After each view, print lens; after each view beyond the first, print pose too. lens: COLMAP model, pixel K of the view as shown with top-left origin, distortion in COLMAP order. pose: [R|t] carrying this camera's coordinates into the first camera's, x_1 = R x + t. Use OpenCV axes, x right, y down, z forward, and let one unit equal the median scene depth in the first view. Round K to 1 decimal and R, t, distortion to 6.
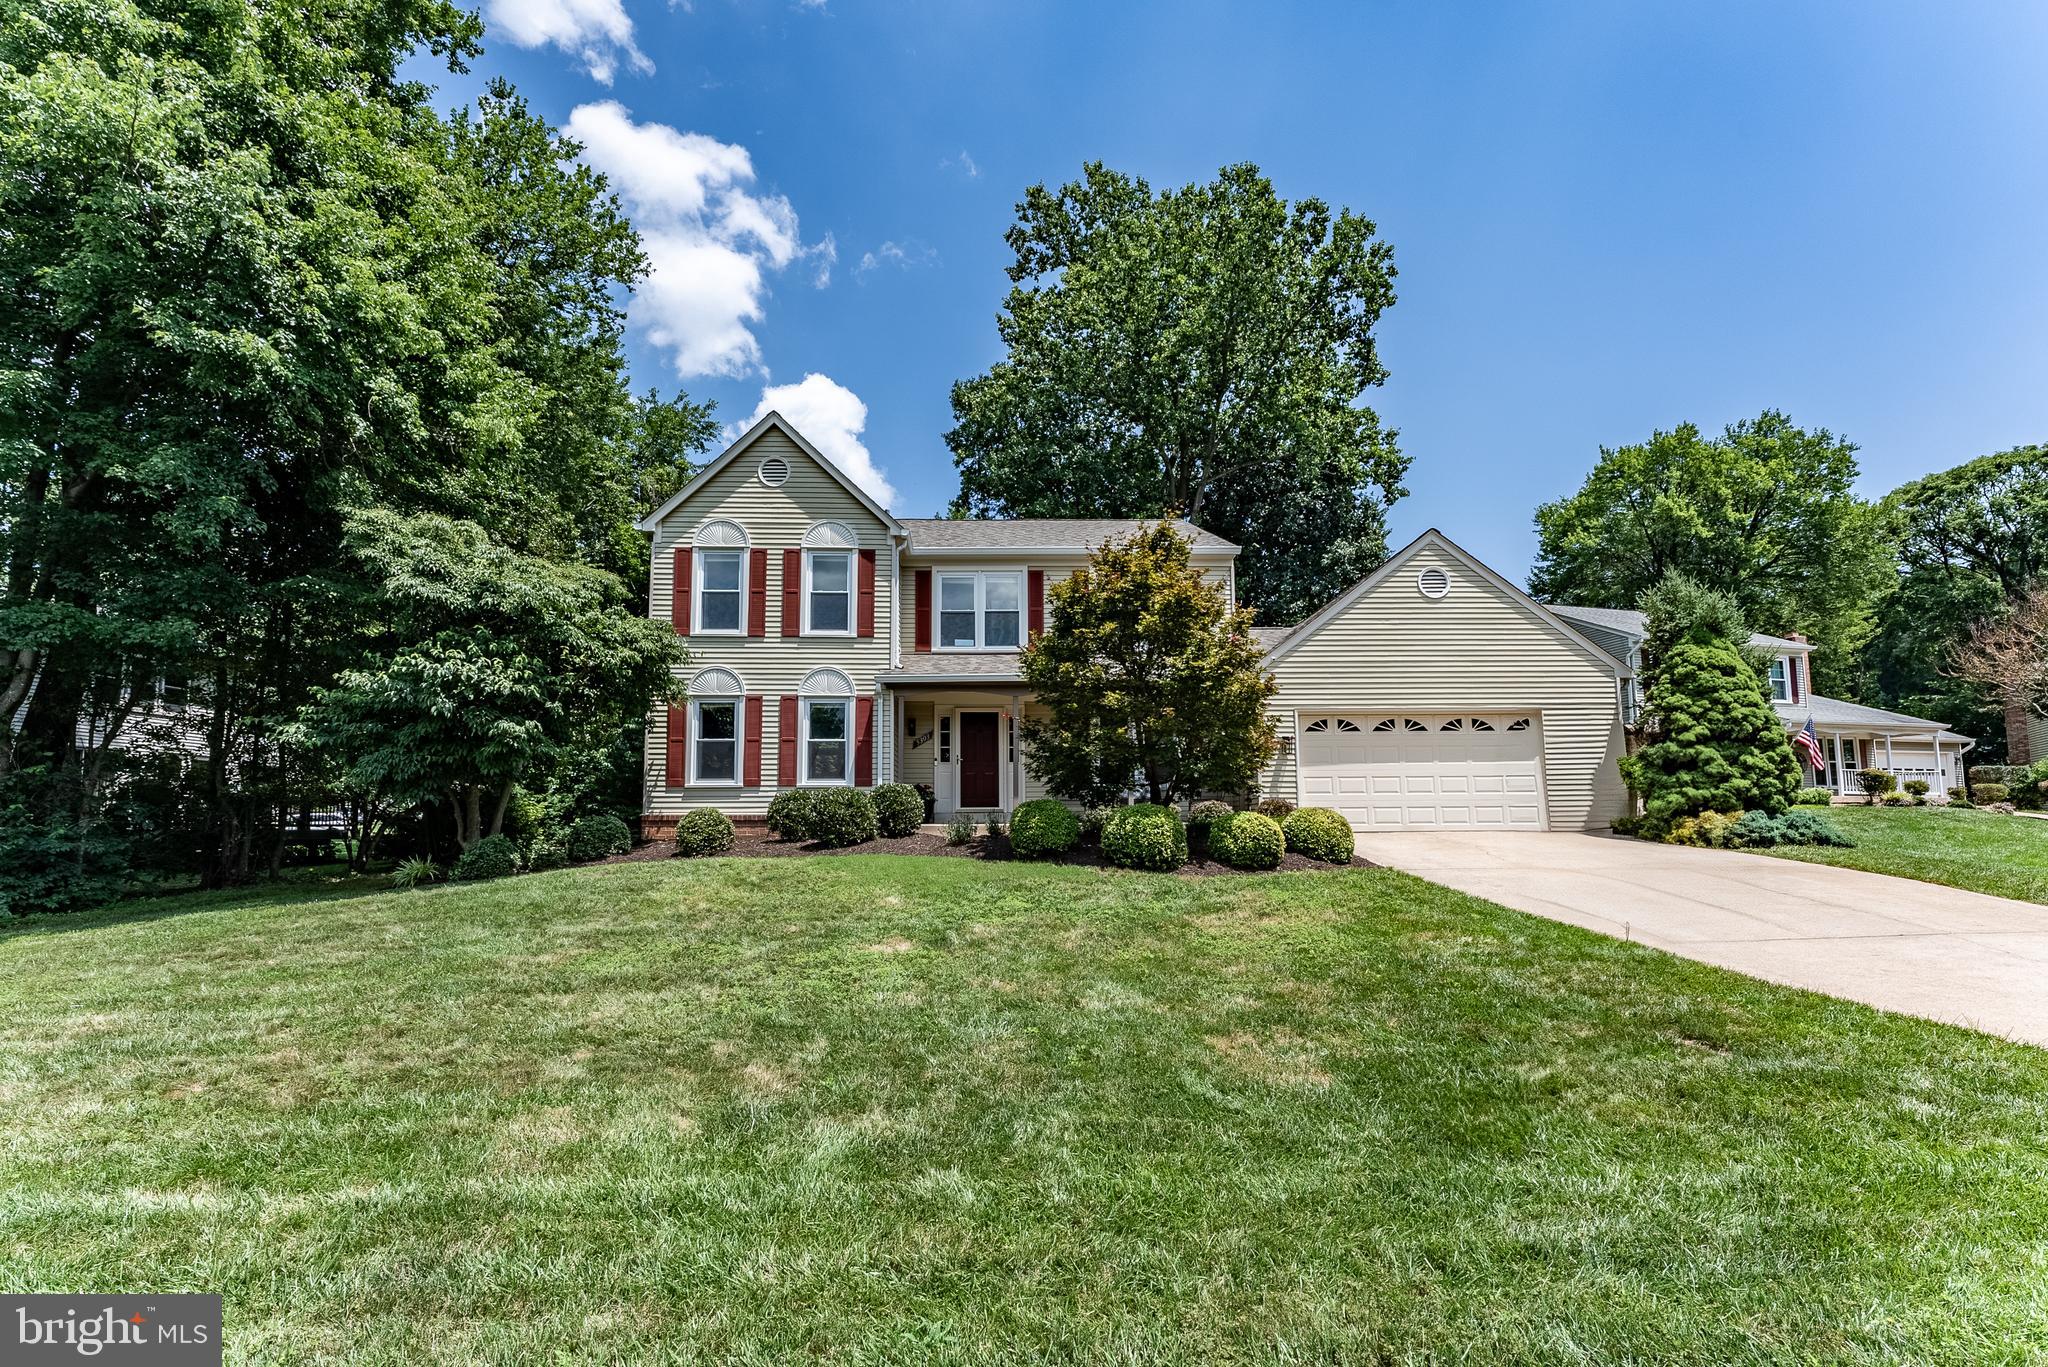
lens RADIAL K [[800.5, 0, 1025.5], [0, 800.5, 716.1], [0, 0, 1]] dist [0.001320, -0.000150]
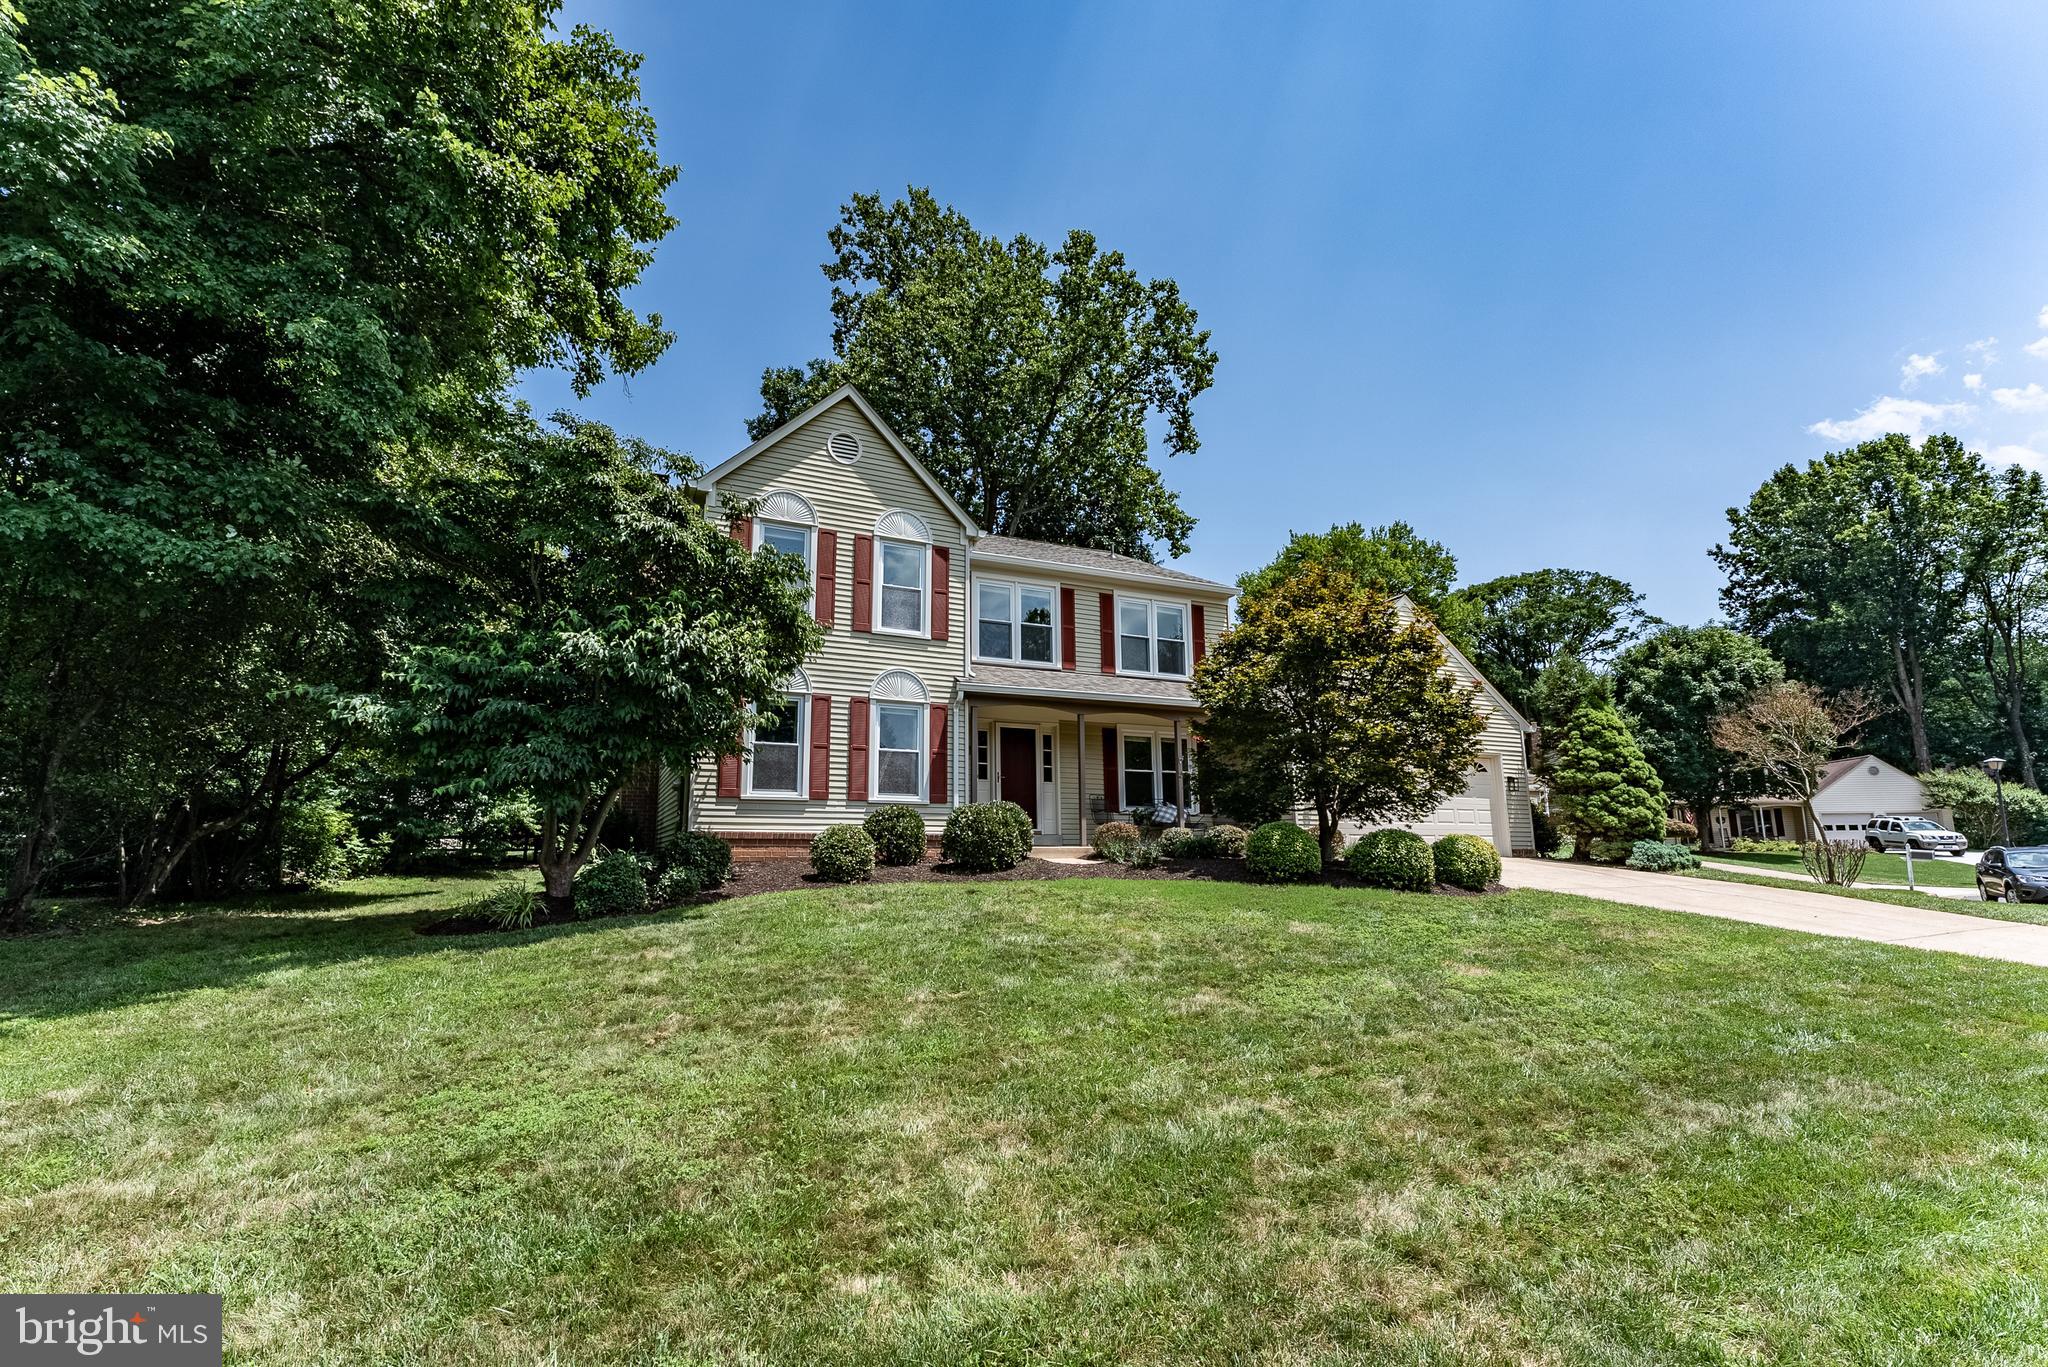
lens RADIAL K [[818.3, 0, 1031.9], [0, 818.3, 676.6], [0, 0, 1]] dist [0.005376, -0.000249]
pose [[0.937048, 0.079998, 0.339914, -0.414348], [-0.054652, 0.995007, -0.083511, 0.015933], [-0.344897, 0.059677, 0.936741, 0.083252]]
